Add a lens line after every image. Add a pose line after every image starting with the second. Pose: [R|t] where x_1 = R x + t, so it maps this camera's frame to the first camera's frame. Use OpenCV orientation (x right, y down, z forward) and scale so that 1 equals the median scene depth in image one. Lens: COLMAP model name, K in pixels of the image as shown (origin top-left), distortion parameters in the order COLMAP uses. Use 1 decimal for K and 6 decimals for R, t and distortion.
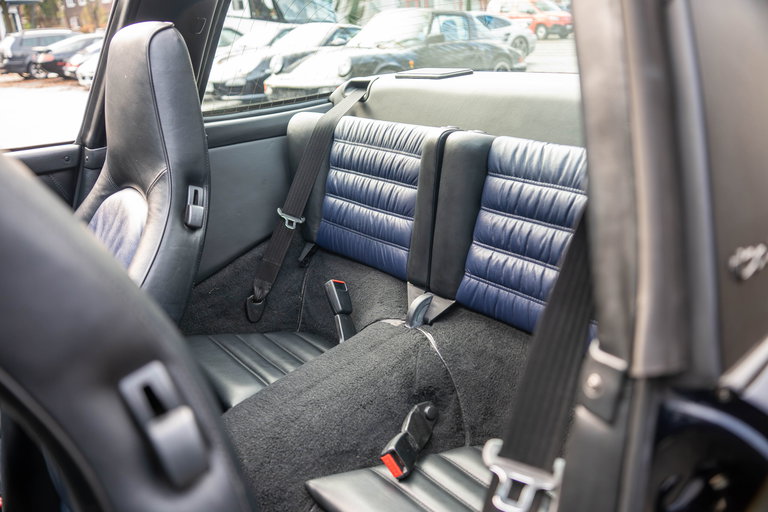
lens RADIAL K [[611.3, 0, 389.7], [0, 611.3, 258.5], [0, 0, 1]] dist [-0.027235, 0.002843]
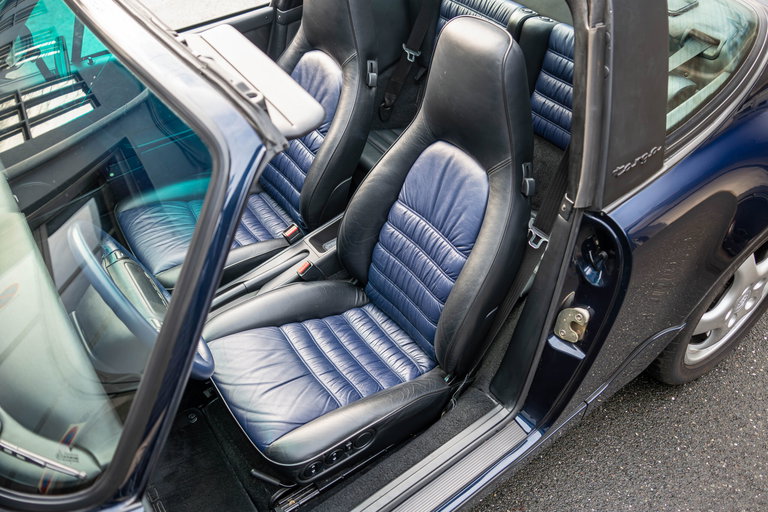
lens RADIAL K [[611.3, 0, 384.9], [0, 611.3, 252.9], [0, 0, 1]] dist [-0.027235, 0.002843]
pose [[0.994771, 0.036630, -0.095332, -0.097216], [0.005546, 0.912709, 0.408572, -0.317986], [0.101977, -0.406964, 0.907734, -0.742212]]
